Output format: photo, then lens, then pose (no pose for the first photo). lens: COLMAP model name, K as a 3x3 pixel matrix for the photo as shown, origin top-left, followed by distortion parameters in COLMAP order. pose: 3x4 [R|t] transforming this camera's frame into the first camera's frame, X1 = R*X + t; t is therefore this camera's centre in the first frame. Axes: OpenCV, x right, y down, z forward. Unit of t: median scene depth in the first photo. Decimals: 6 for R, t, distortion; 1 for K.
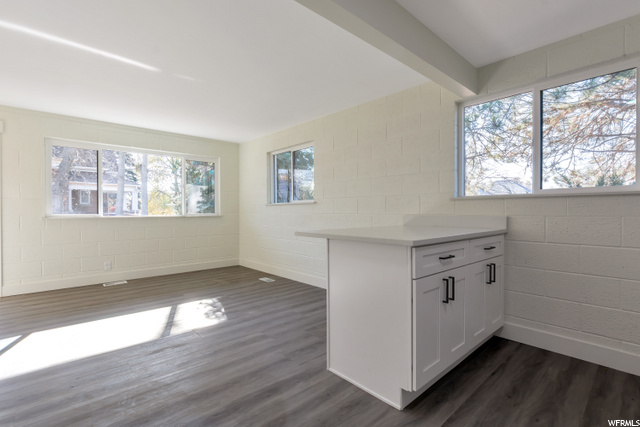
lens RADIAL K [[303.7, 0, 320.0], [0, 303.7, 213.5], [0, 0, 1]] dist [0.000086, -0.000122]
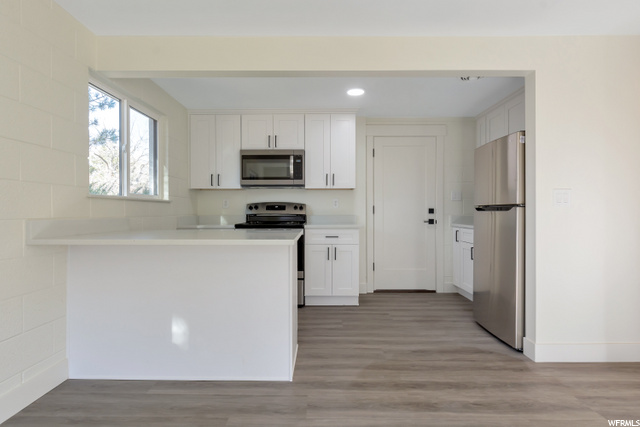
lens RADIAL K [[328.3, 0, 320.0], [0, 328.3, 213.5], [0, 0, 1]] dist [-0.000484, 0.000047]
pose [[-0.732521, 0.003563, 0.680735, -0.819889], [0.008500, 0.999956, 0.003913, -0.005822], [-0.680691, 0.008652, -0.732519, 1.891334]]
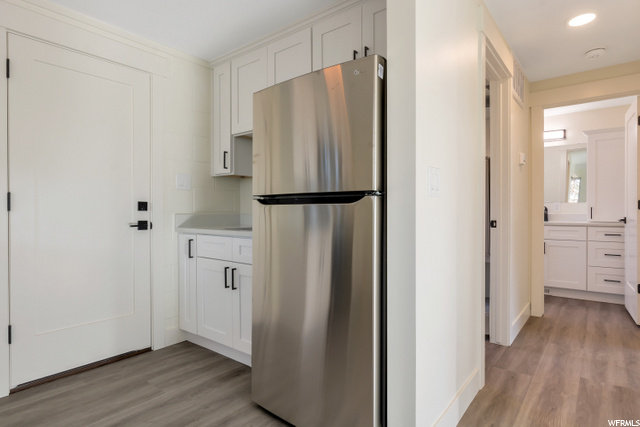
lens RADIAL K [[360.7, 0, 320.0], [0, 360.7, 213.5], [0, 0, 1]] dist [0.000045, -0.000448]
pose [[-0.988076, 0.005979, -0.153848, -0.234981], [0.004359, 0.999931, 0.010865, 0.009925], [0.153903, 0.010065, -0.988035, 1.090353]]
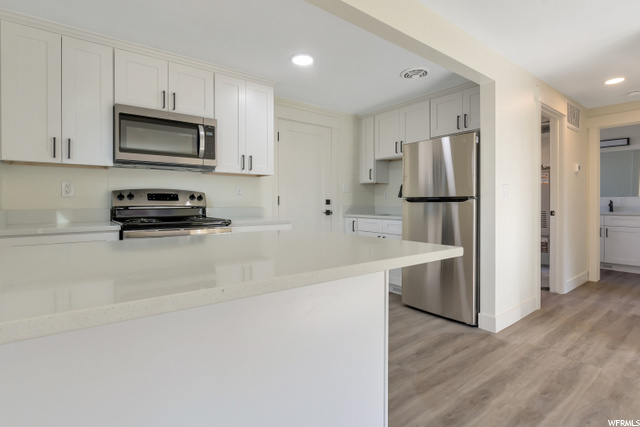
lens RADIAL K [[314.3, 0, 321.0], [0, 314.3, 204.4], [0, 0, 1]] dist [-0.000737, -0.000728]
pose [[-0.995707, 0.006006, 0.092361, 0.107031], [0.007056, 0.999914, 0.011045, -0.017140], [-0.092287, 0.011649, -0.995664, 1.866585]]
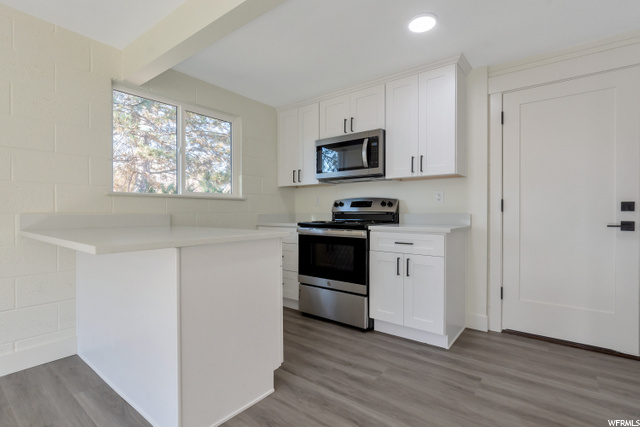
lens RADIAL K [[303.7, 0, 320.0], [0, 303.7, 213.5], [0, 0, 1]] dist [0.000086, -0.000122]
pose [[-0.168269, 0.002729, 0.985737, -0.747640], [0.006051, 0.999980, -0.001736, 0.016139], [-0.985722, 0.005672, -0.168282, 0.917115]]
